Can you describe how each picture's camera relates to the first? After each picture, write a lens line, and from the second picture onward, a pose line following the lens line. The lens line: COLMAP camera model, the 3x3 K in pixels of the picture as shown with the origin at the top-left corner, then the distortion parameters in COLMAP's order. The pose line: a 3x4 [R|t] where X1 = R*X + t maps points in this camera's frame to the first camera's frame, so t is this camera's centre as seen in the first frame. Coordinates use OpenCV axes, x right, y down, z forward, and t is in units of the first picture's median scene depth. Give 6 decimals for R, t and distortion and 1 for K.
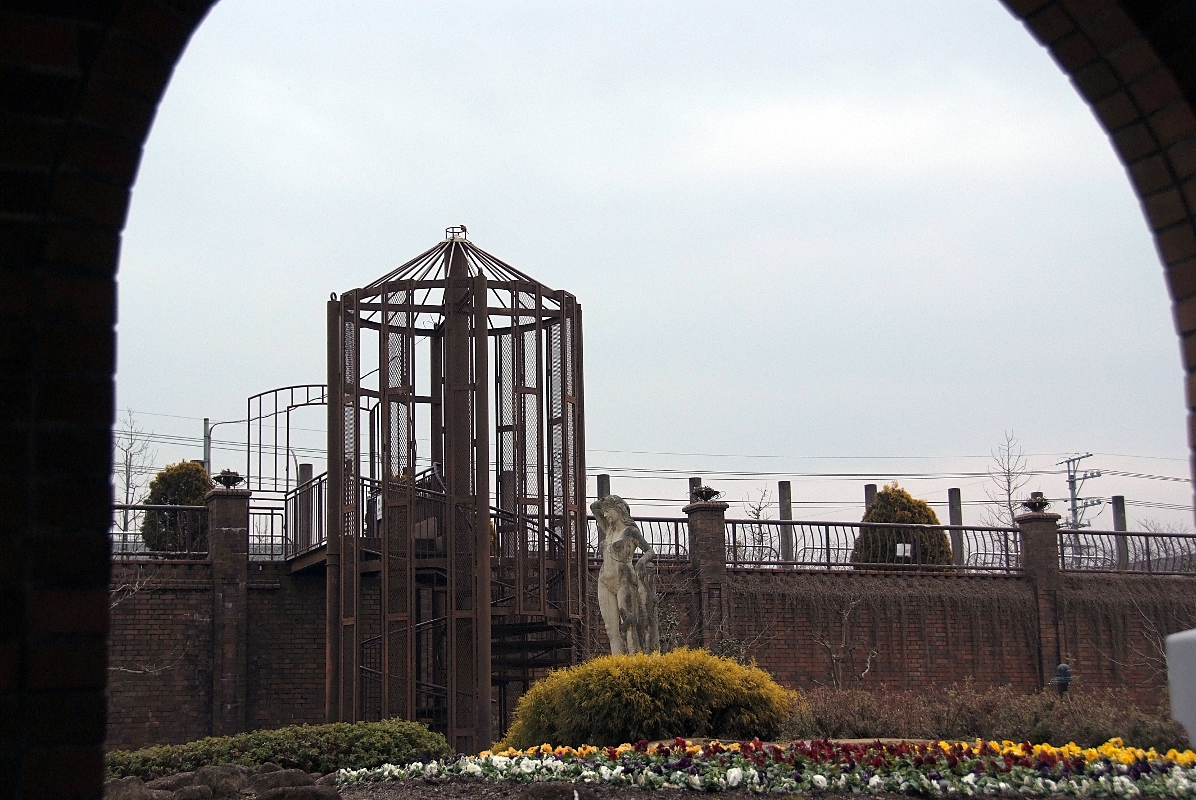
lens RADIAL K [[1975.2, 0, 595.4], [0, 1975.2, 400.2], [0, 0, 1]] dist [0.171046, 0.000000]
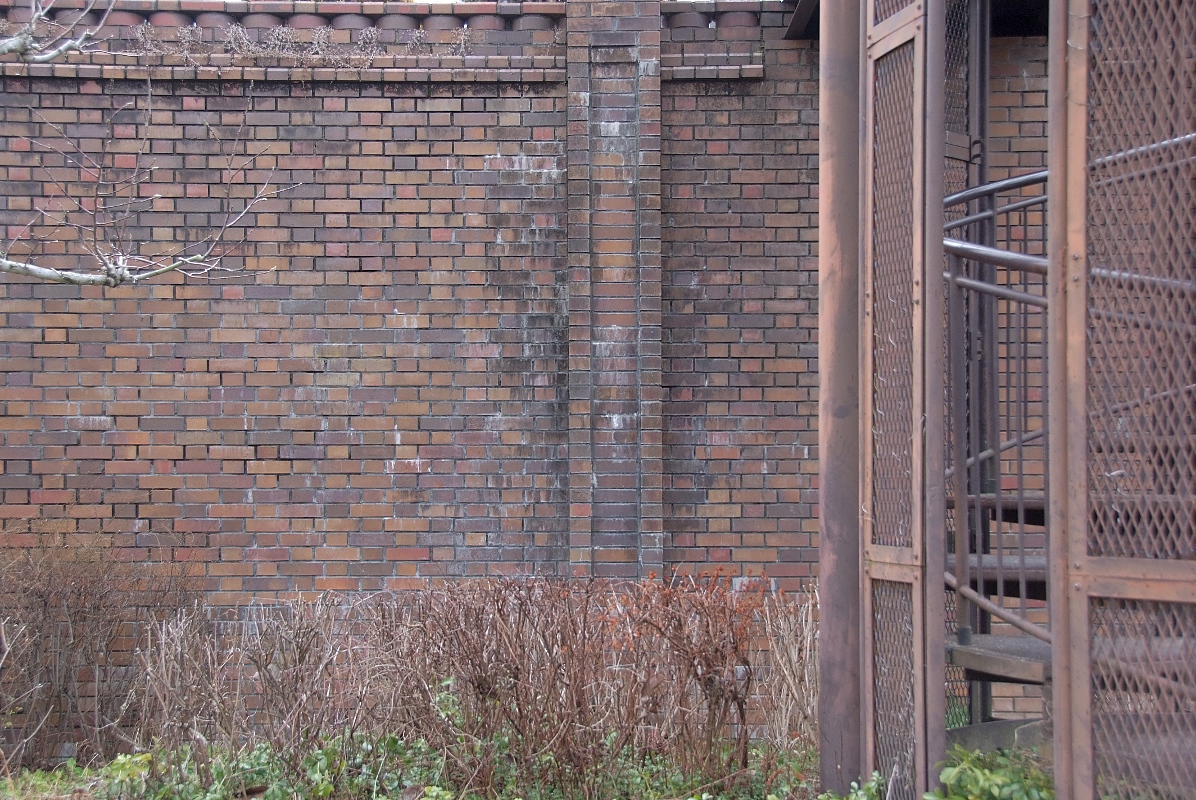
lens RADIAL K [[1733.7, 0, 596.3], [0, 1733.7, 401.1], [0, 0, 1]] dist [0.148505, 0.000000]
pose [[0.923309, 0.006881, -0.383997, -0.072496], [0.045438, 0.990860, 0.127010, 0.112047], [0.381362, -0.134717, 0.914557, 0.725137]]
